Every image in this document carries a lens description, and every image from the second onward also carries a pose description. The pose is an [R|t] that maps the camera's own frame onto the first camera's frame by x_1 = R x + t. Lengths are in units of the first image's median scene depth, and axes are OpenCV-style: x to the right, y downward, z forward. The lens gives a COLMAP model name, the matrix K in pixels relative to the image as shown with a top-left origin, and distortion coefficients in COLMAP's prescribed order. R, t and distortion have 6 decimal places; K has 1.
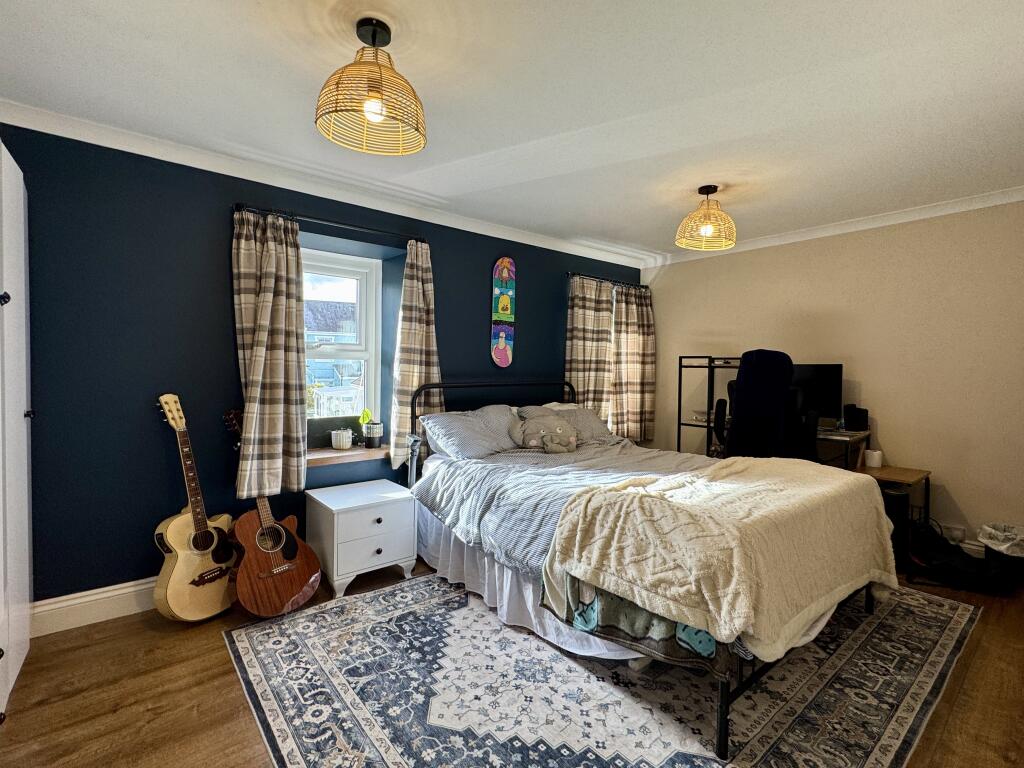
lens RADIAL K [[477.9, 0, 512.0], [0, 477.9, 384.0], [0, 0, 1]] dist [-0.000854, -0.000522]
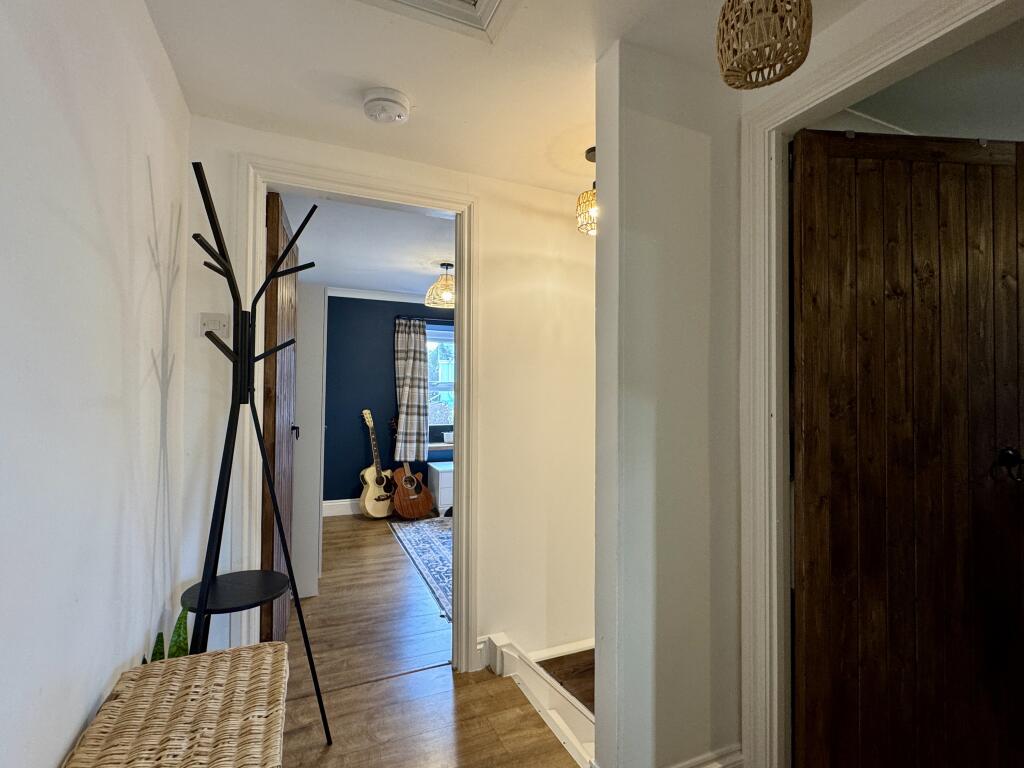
lens RADIAL K [[489.6, 0, 512.0], [0, 489.6, 384.0], [0, 0, 1]] dist [-0.000262, -0.000270]
pose [[0.958524, -0.010923, -0.284803, 0.471110], [-0.005476, 0.998375, -0.056718, 0.025341], [0.284960, 0.055925, 0.956907, -0.820824]]
